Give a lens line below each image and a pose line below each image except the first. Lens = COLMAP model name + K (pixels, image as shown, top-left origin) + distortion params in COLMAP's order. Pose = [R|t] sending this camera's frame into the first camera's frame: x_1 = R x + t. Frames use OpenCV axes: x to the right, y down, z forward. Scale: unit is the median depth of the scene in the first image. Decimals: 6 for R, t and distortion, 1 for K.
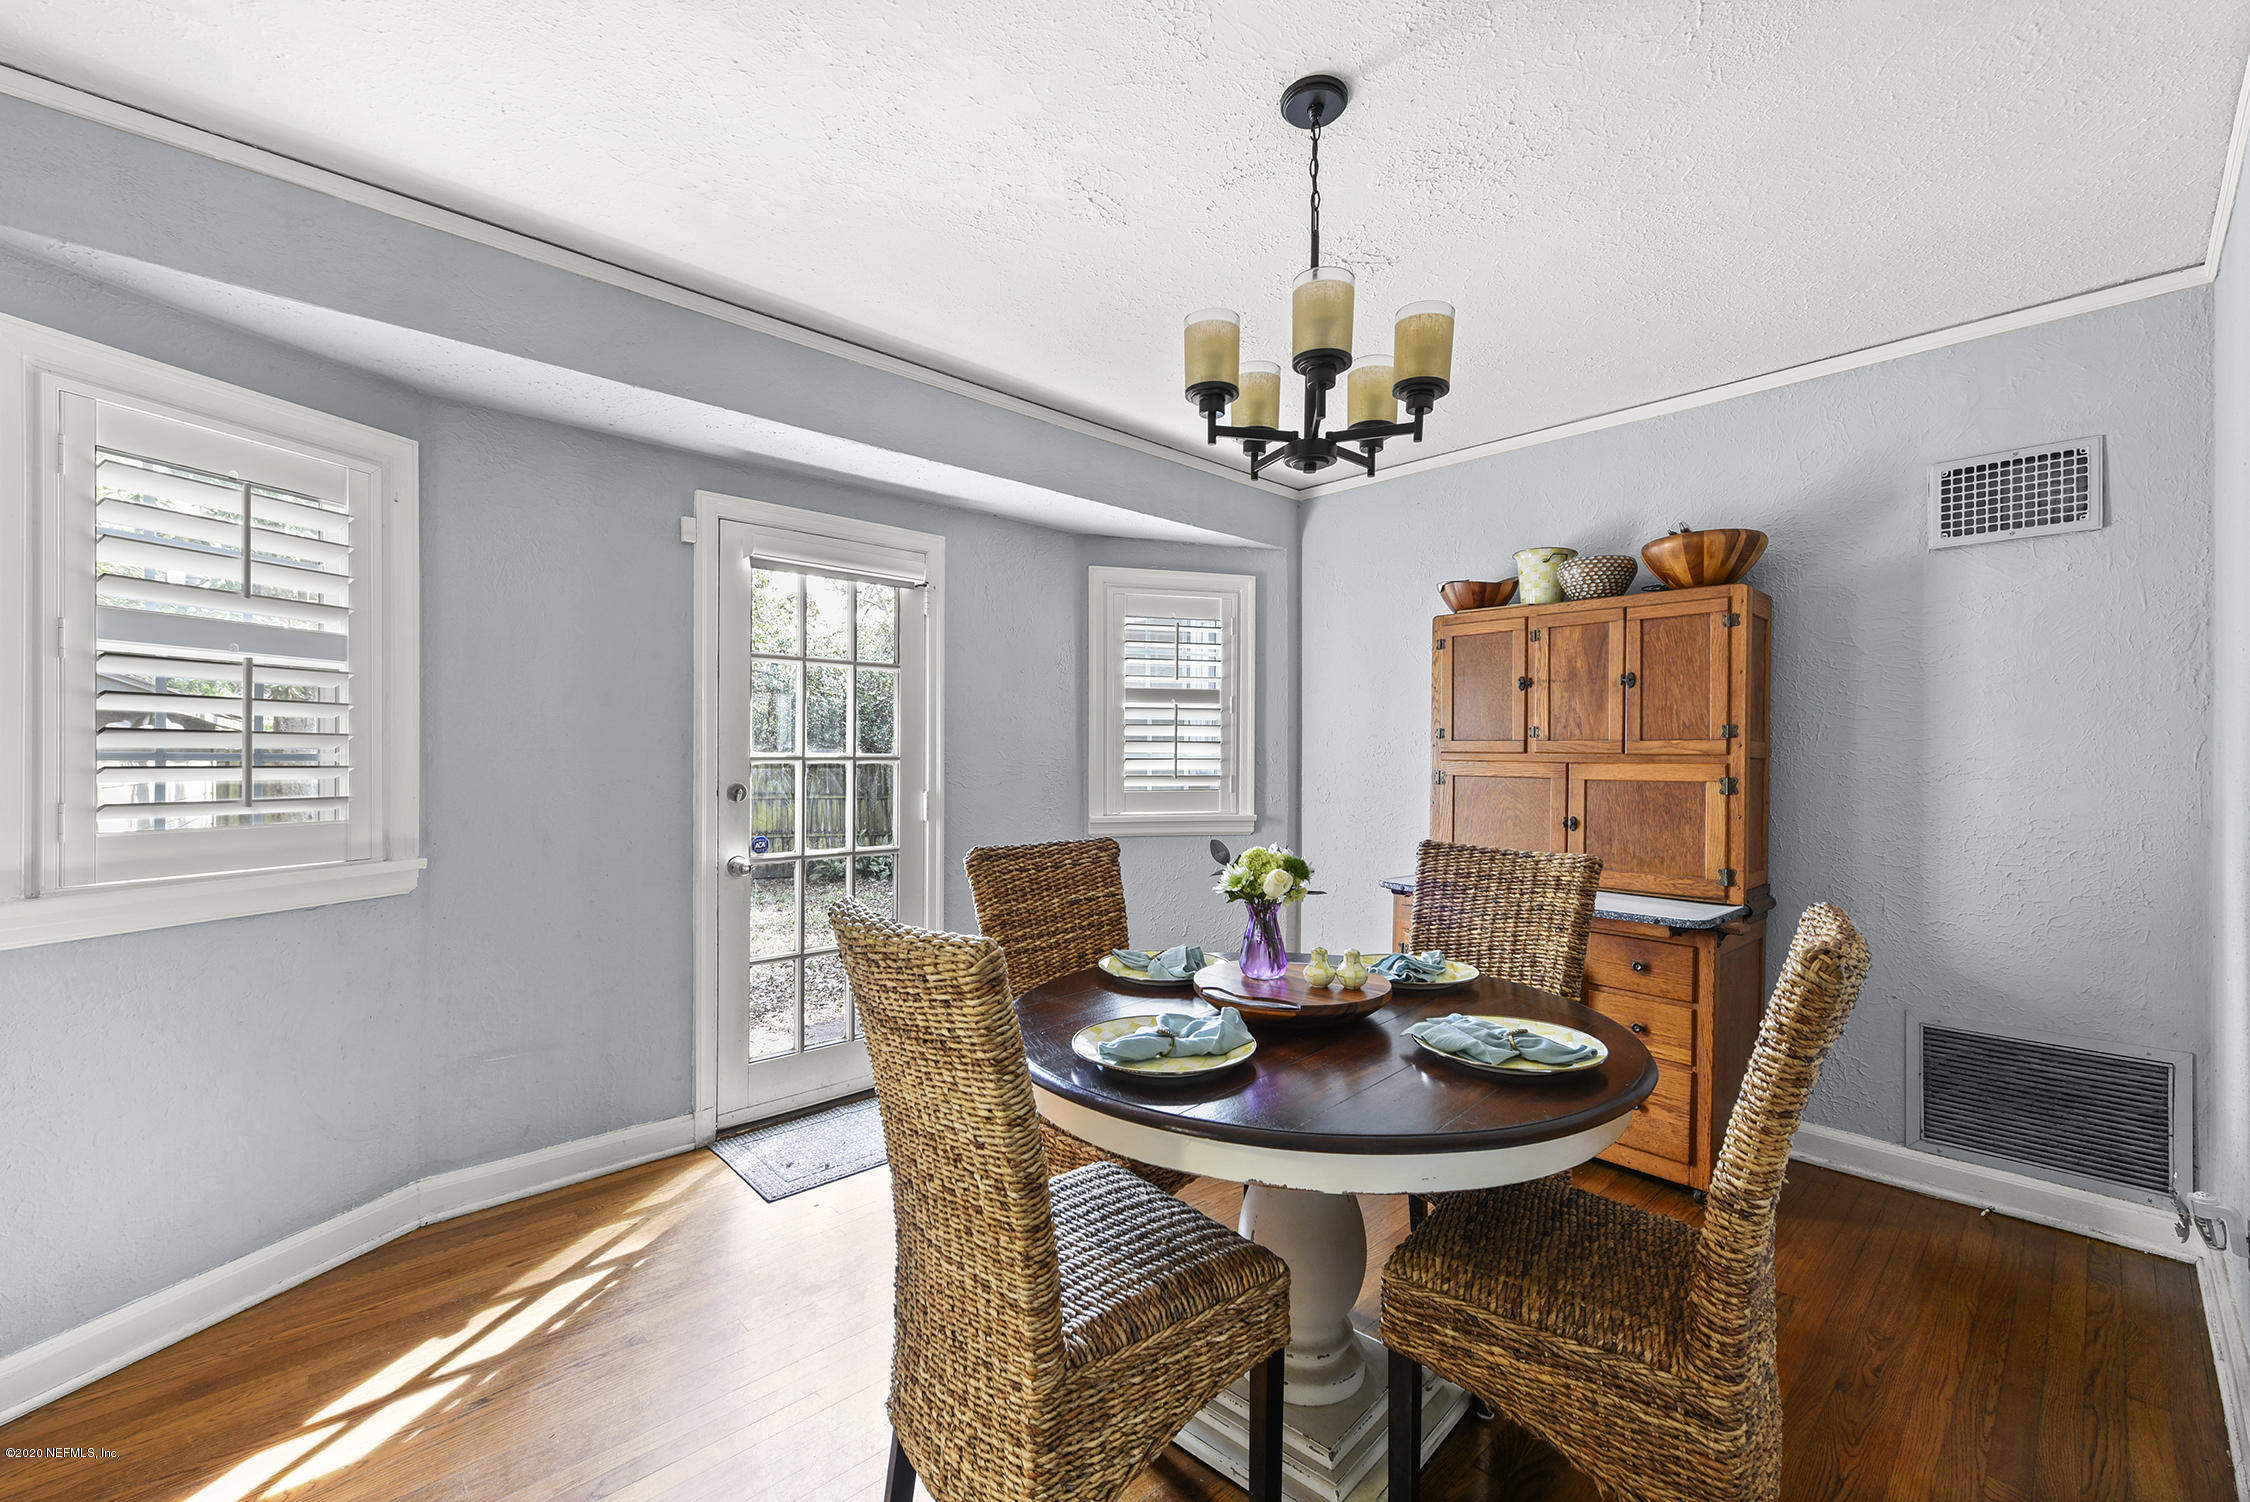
lens RADIAL K [[903.9, 0, 1122.6], [0, 903.9, 754.8], [0, 0, 1]] dist [-0.004639, -0.000115]
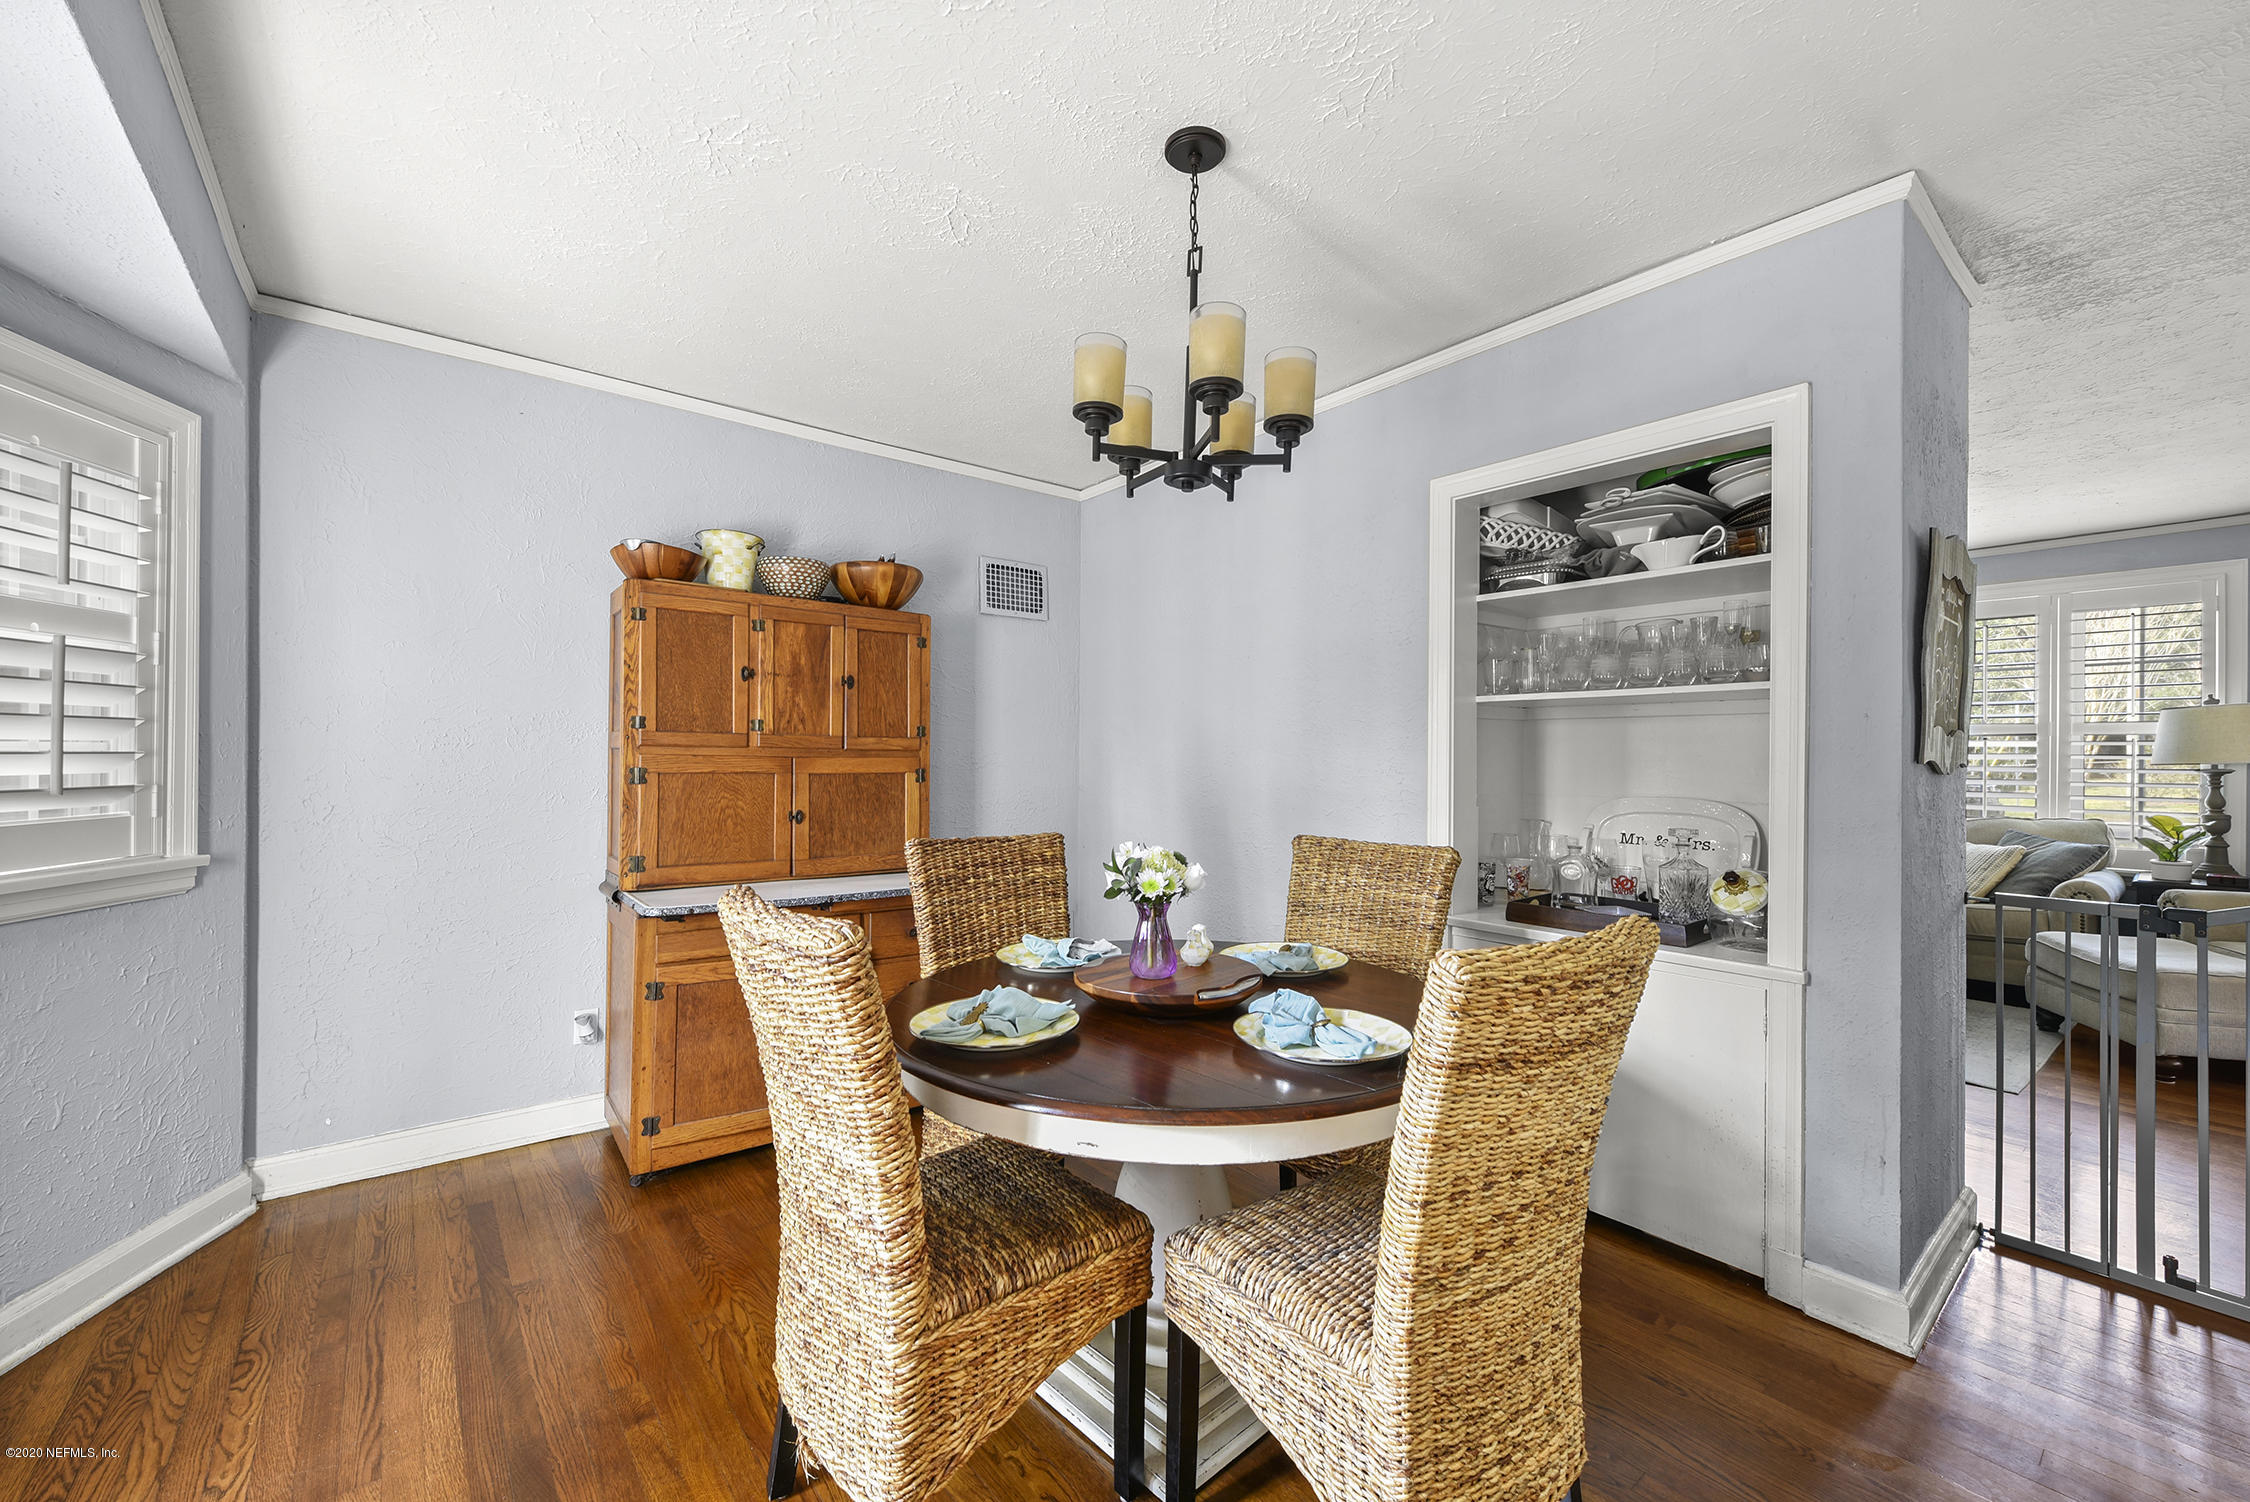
lens RADIAL K [[903.9, 0, 1125.1], [0, 903.9, 751.1], [0, 0, 1]] dist [-0.004639, -0.000115]
pose [[0.059891, -0.001603, 0.998204, -0.496875], [-0.007334, 0.999971, 0.002046, -0.003010], [-0.998178, -0.007443, 0.059878, 0.570982]]
